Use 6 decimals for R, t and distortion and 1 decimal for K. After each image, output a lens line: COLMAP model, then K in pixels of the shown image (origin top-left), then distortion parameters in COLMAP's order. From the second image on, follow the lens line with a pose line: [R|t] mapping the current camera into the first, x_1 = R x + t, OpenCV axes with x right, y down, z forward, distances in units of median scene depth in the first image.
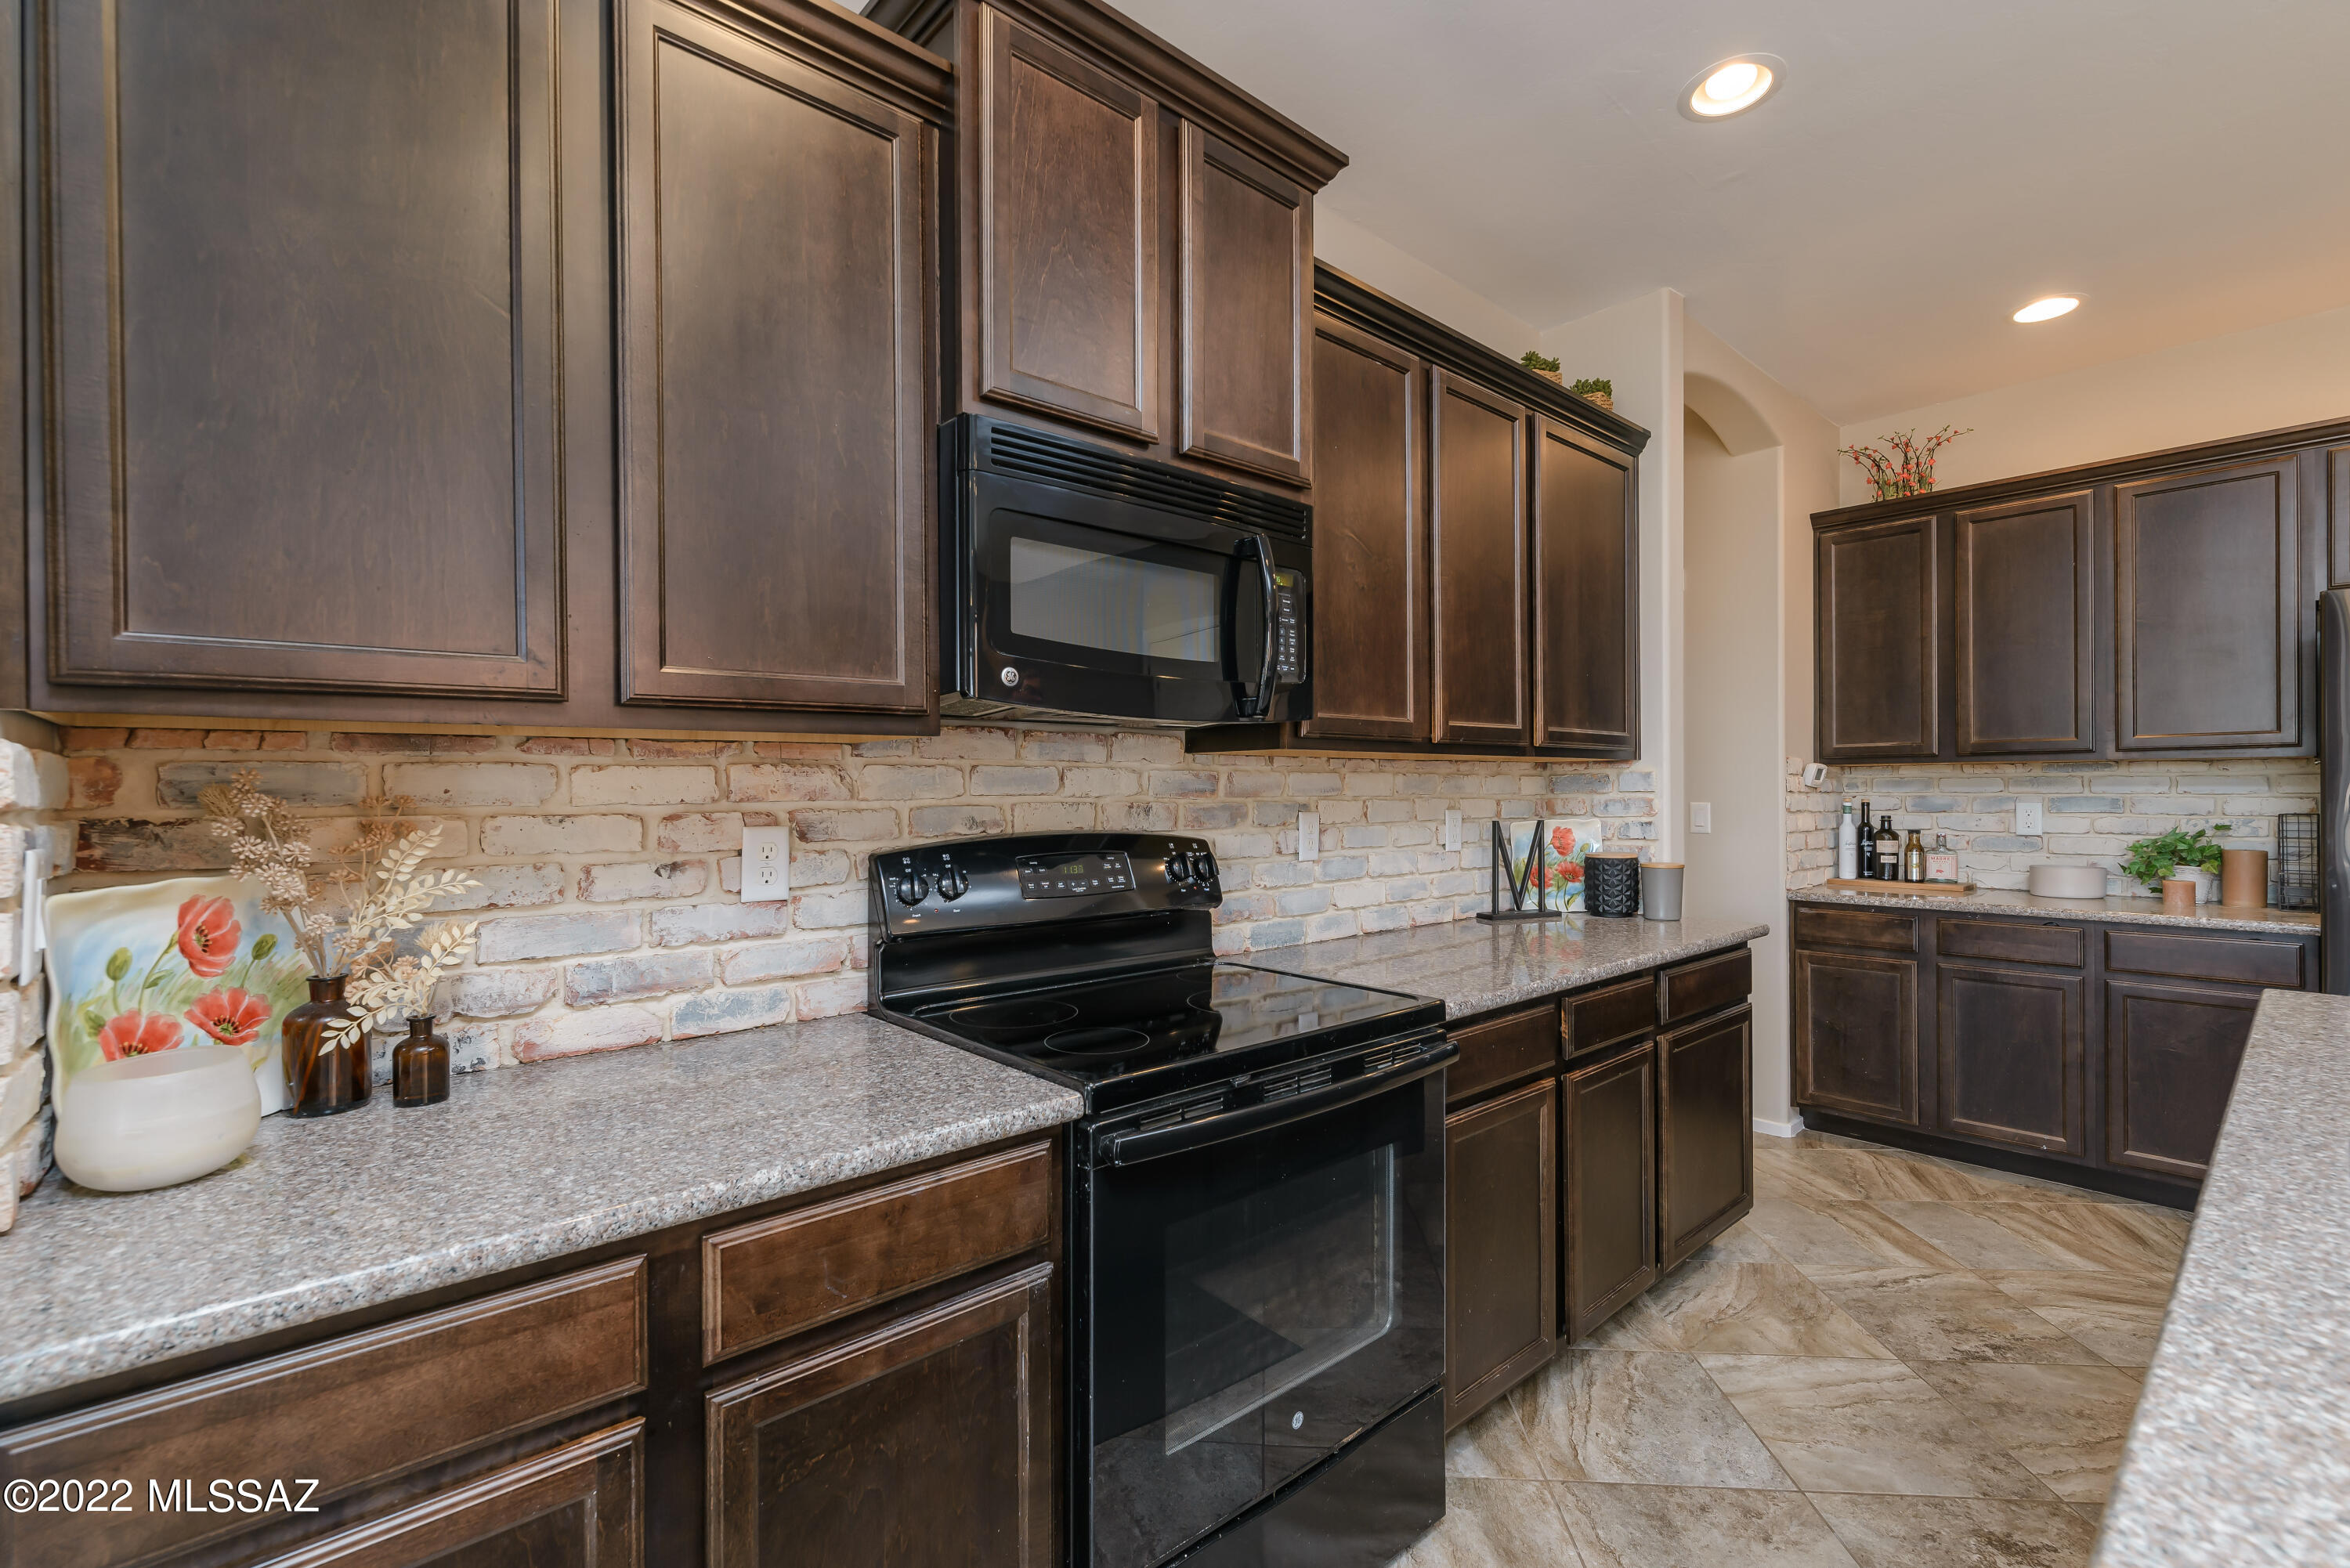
lens RADIAL K [[1017.7, 0, 1175.3], [0, 1017.7, 791.1], [0, 0, 1]] dist [0.002502, -0.000152]
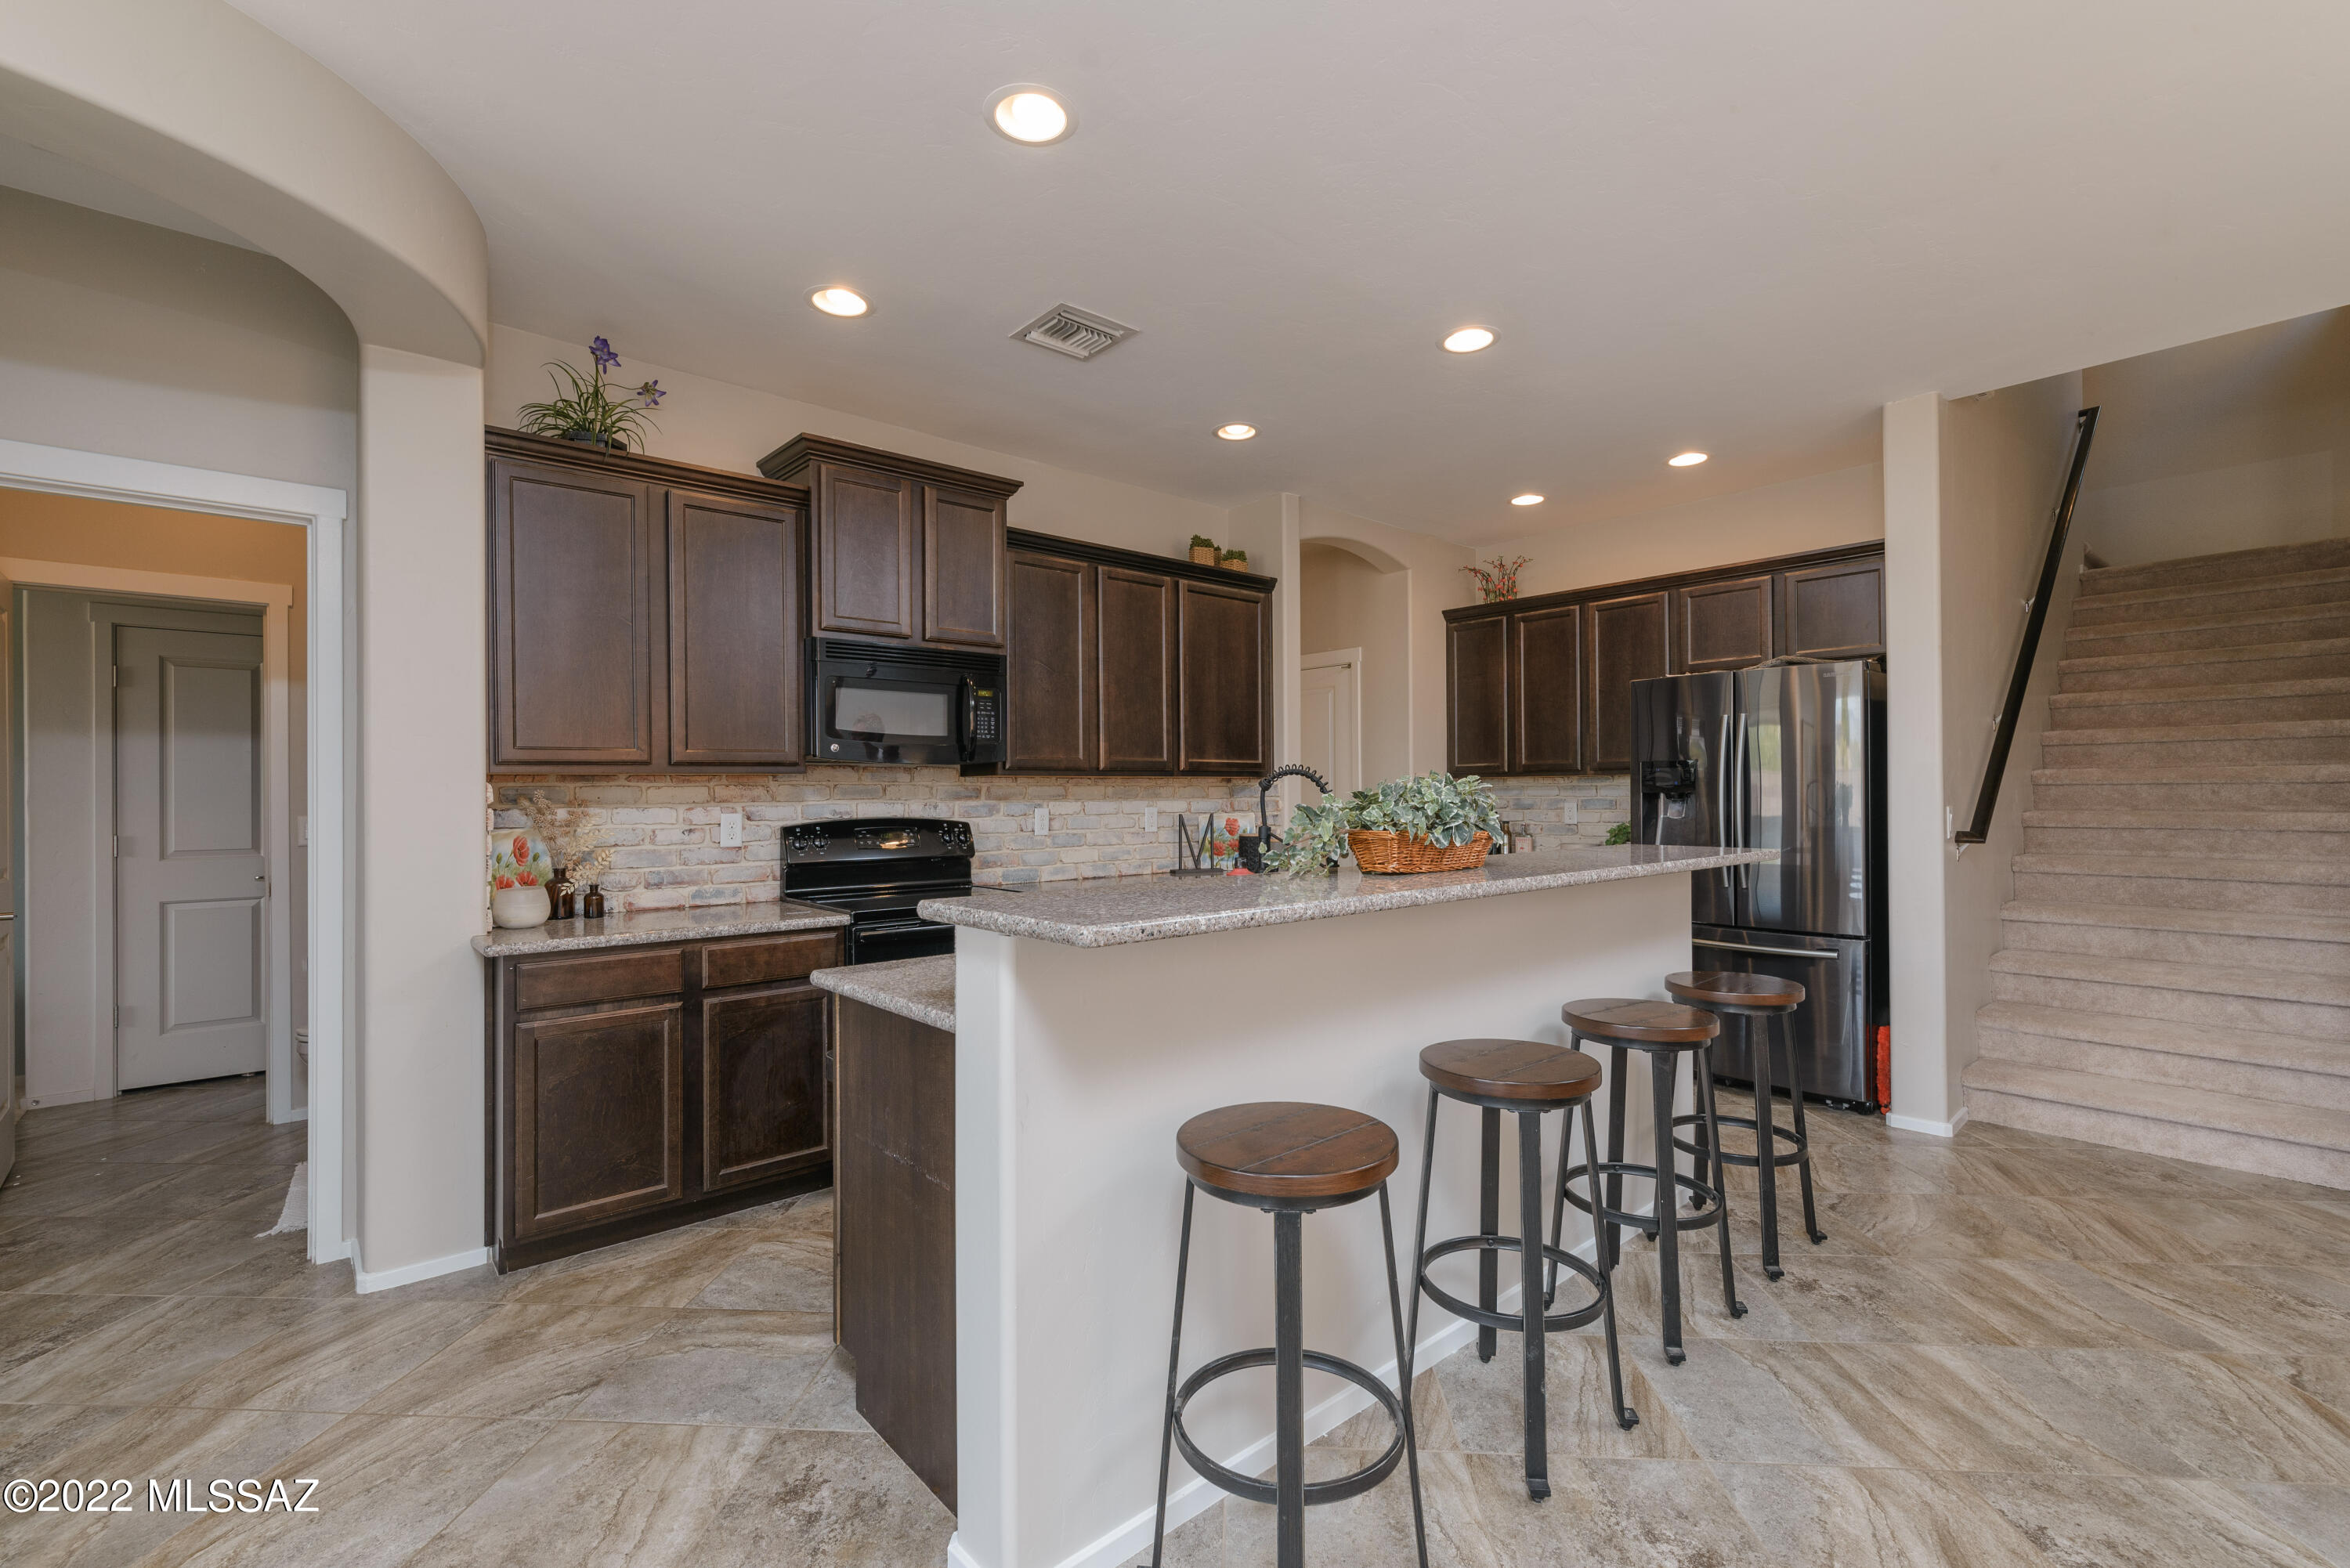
lens RADIAL K [[1017.7, 0, 1176.1], [0, 1017.7, 789.4], [0, 0, 1]] dist [0.002502, -0.000152]
pose [[0.999988, -0.001873, -0.004552, 0.336372], [0.001849, 0.999984, -0.005344, -0.002151], [0.004562, 0.005335, 0.999975, -0.708297]]
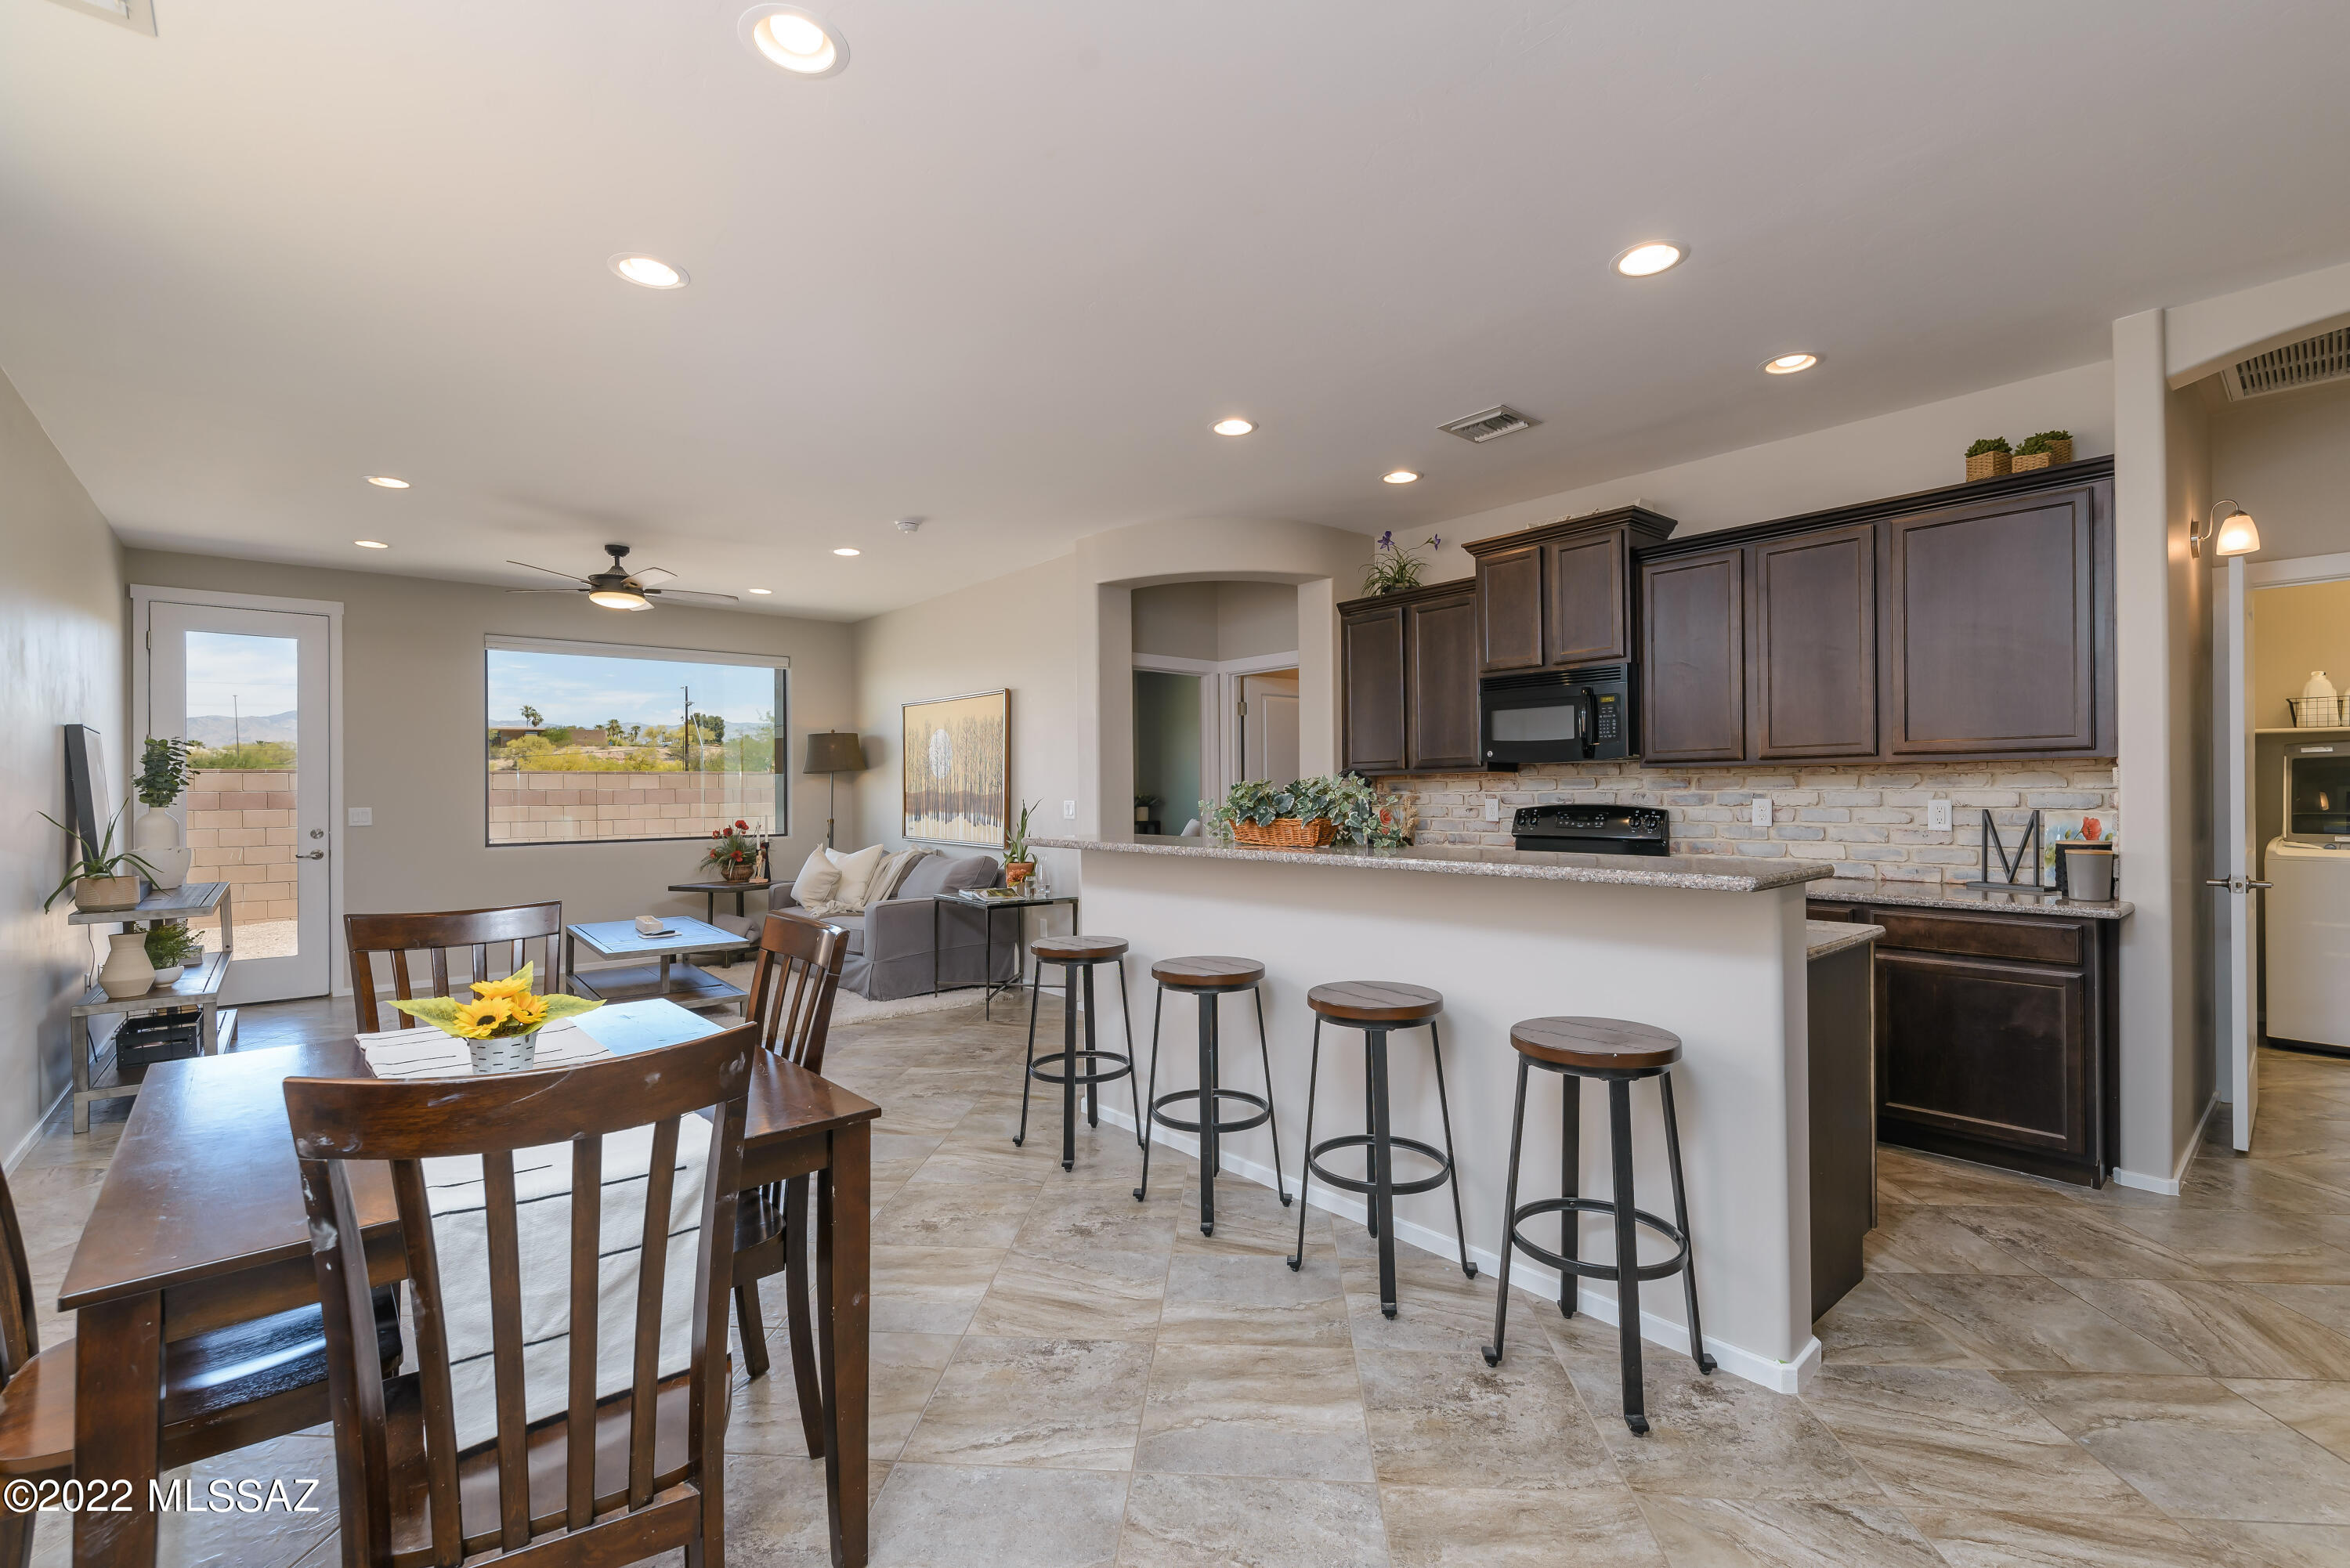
lens RADIAL K [[1017.7, 0, 1180.0], [0, 1017.7, 789.7], [0, 0, 1]] dist [0.002502, -0.000152]
pose [[-0.014107, 0.004516, -0.999890, 1.702096], [0.009824, 0.999942, 0.004378, -0.010892], [0.999852, -0.009761, -0.014150, 0.018669]]
